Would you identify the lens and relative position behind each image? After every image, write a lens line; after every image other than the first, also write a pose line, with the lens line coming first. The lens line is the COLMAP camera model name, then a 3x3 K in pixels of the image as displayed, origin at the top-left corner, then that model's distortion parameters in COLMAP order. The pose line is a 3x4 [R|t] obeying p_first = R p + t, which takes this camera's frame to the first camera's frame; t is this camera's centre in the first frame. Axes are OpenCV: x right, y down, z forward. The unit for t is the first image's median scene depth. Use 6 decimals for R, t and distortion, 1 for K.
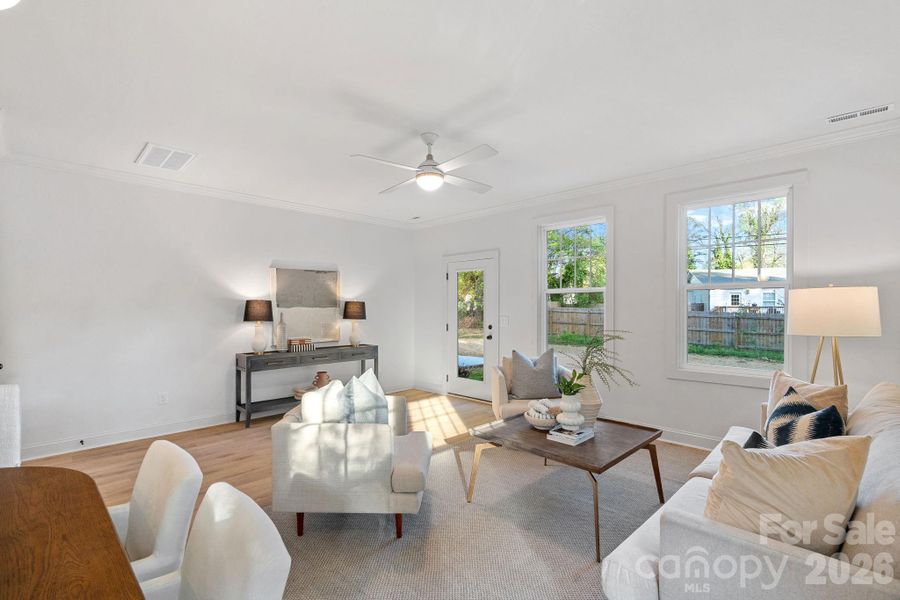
lens RADIAL K [[414.4, 0, 448.4], [0, 414.4, 307.2], [0, 0, 1]] dist [-0.001612, -0.000422]
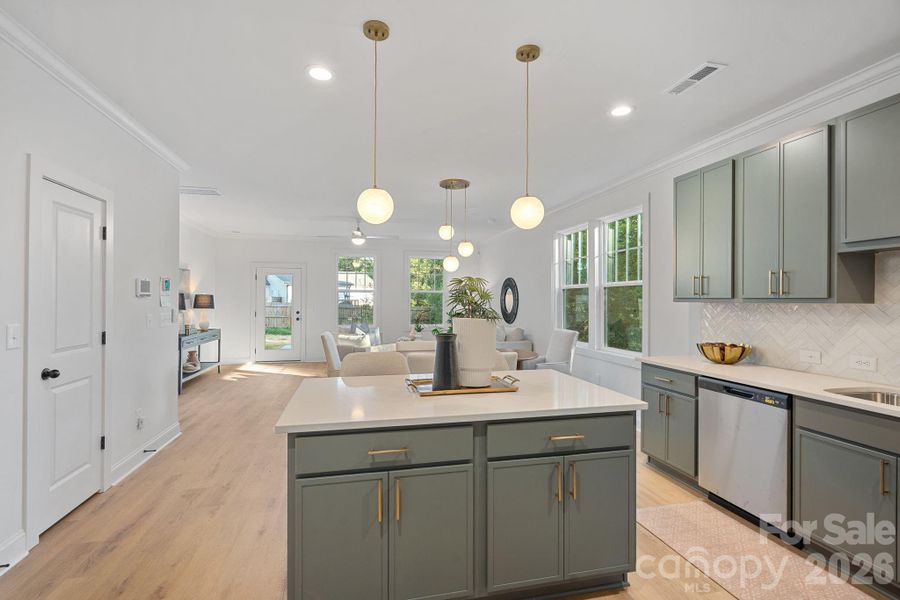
lens RADIAL K [[413.5, 0, 450.0], [0, 413.5, 300.0], [0, 0, 1]] dist [-0.001155, -0.000142]
pose [[0.527278, 0.005060, 0.849678, -0.927659], [-0.004868, 0.999984, -0.002934, 0.002704], [-0.849679, -0.002589, 0.527294, -0.294789]]
